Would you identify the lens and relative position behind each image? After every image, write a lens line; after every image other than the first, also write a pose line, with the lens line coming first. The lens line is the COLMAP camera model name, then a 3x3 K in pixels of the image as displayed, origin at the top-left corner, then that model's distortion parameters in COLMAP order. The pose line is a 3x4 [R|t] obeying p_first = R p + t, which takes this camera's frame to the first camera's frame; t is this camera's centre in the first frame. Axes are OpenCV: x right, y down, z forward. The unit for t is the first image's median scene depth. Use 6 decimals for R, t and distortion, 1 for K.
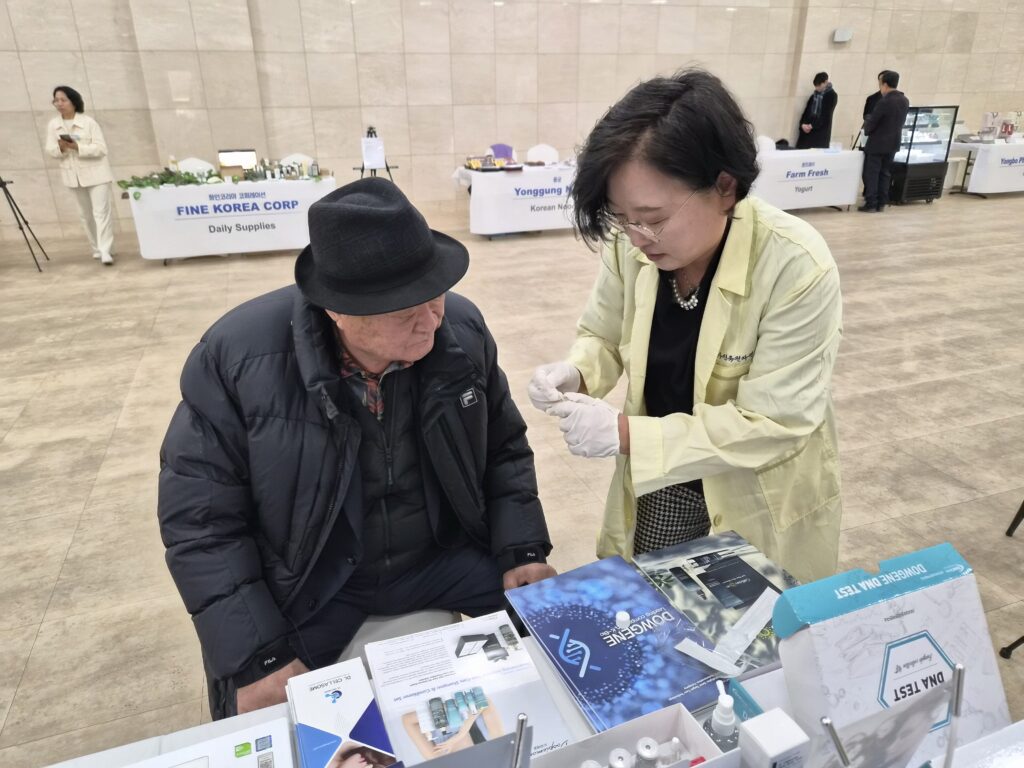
lens RADIAL K [[686.9, 0, 512.0], [0, 686.9, 384.0], [0, 0, 1]] dist [-0.001150, -0.002992]
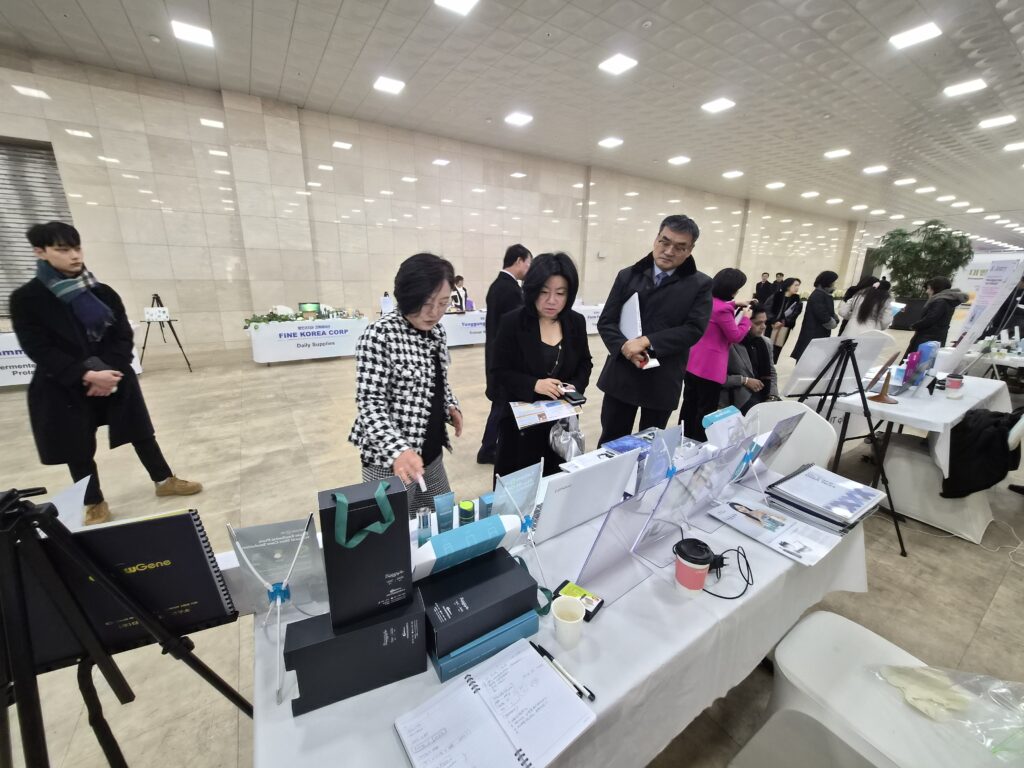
lens RADIAL K [[403.2, 0, 512.0], [0, 403.2, 384.0], [0, 0, 1]] dist [0.000149, 0.000050]
pose [[0.970418, -0.042370, 0.237683, -0.151167], [0.074039, 0.989271, -0.125939, 0.046001], [-0.229796, 0.139812, 0.963144, -0.121200]]
